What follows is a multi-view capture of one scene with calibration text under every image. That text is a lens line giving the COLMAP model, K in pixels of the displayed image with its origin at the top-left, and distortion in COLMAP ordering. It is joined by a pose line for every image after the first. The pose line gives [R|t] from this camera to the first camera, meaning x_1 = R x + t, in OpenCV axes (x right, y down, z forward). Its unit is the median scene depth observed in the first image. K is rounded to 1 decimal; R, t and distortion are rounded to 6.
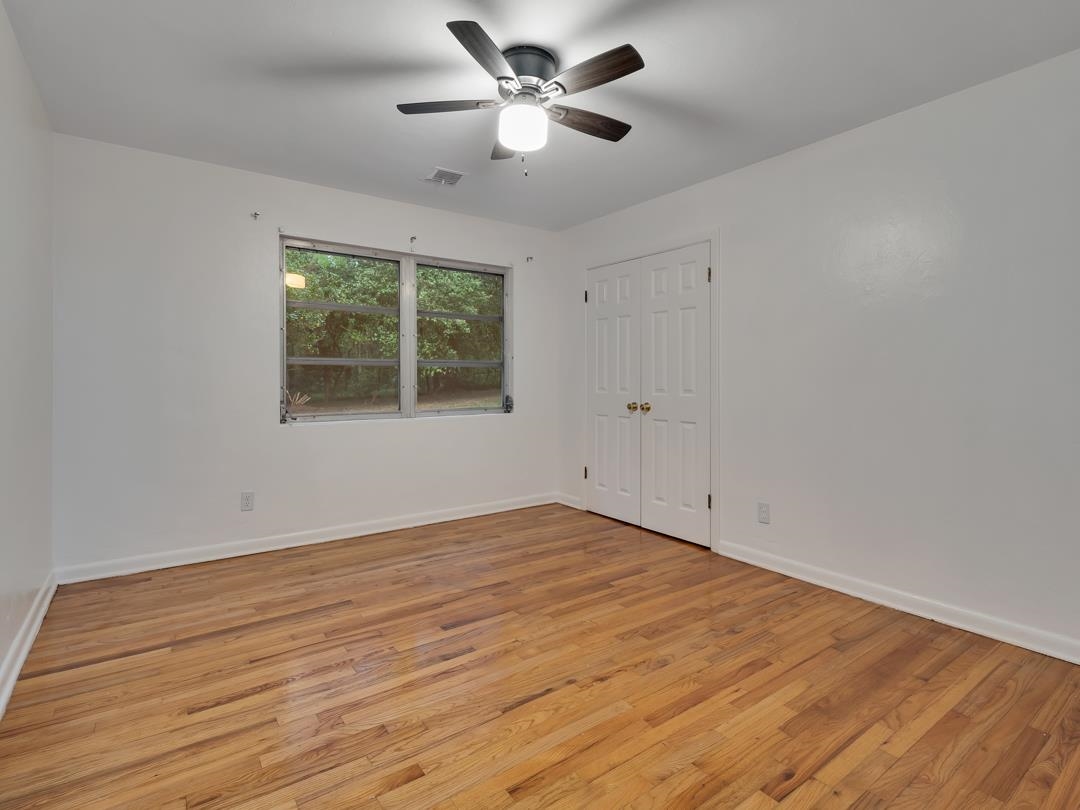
lens RADIAL K [[534.4, 0, 535.7], [0, 534.4, 392.3], [0, 0, 1]] dist [0.020652, -0.014041]
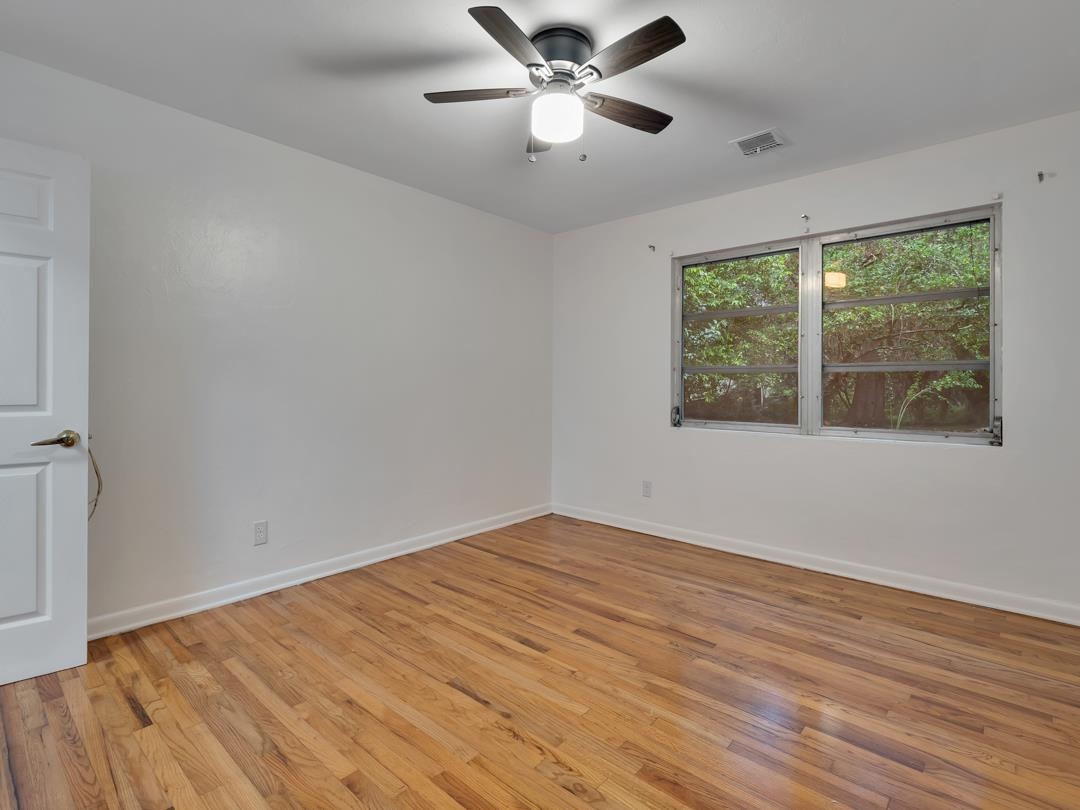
lens RADIAL K [[534.4, 0, 535.7], [0, 534.4, 392.3], [0, 0, 1]] dist [0.020652, -0.014041]
pose [[0.224937, 0.012843, -0.974289, 0.747234], [-0.028380, 0.999575, 0.006625, -0.017672], [0.973960, 0.026161, 0.225206, 0.637364]]
